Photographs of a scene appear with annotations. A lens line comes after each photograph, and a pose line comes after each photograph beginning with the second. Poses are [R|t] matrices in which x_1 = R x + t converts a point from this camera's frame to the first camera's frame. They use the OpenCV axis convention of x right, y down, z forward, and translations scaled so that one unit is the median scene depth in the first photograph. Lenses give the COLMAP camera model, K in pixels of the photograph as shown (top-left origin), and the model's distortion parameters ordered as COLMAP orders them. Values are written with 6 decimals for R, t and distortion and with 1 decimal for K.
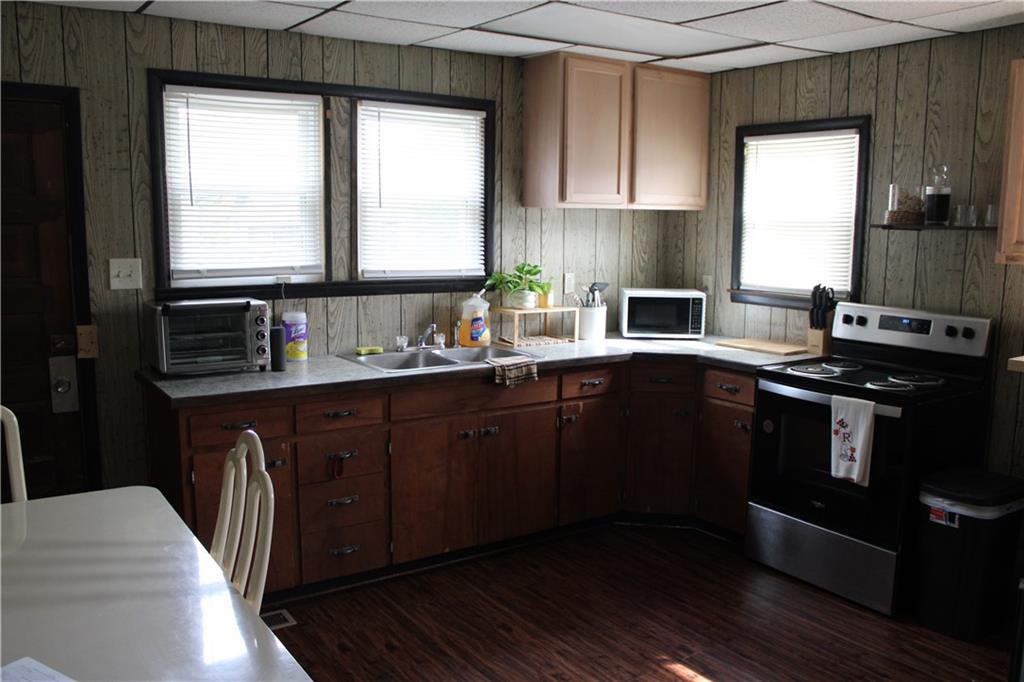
lens RADIAL K [[862.6, 0, 511.4], [0, 862.6, 349.9], [0, 0, 1]] dist [-0.147324, 0.127048]
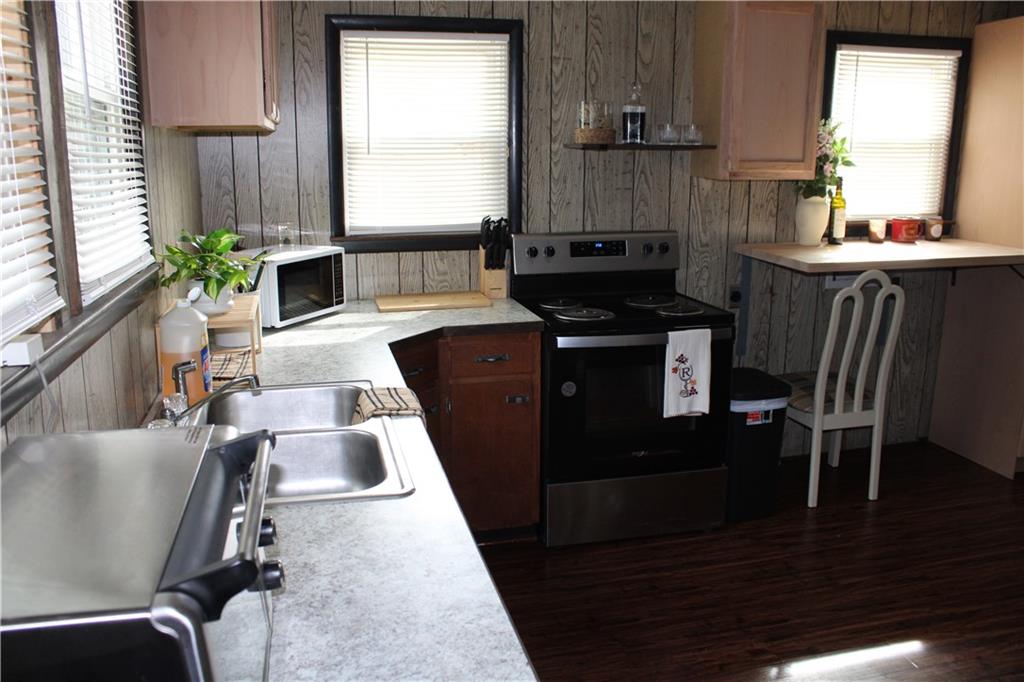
lens RADIAL K [[862.6, 0, 502.2], [0, 862.6, 342.8], [0, 0, 1]] dist [-0.147324, 0.127048]
pose [[0.350384, -0.220047, 0.910390, -0.498567], [0.143682, 0.973132, 0.179913, -0.120362], [-0.925520, 0.067768, 0.372586, 0.755993]]
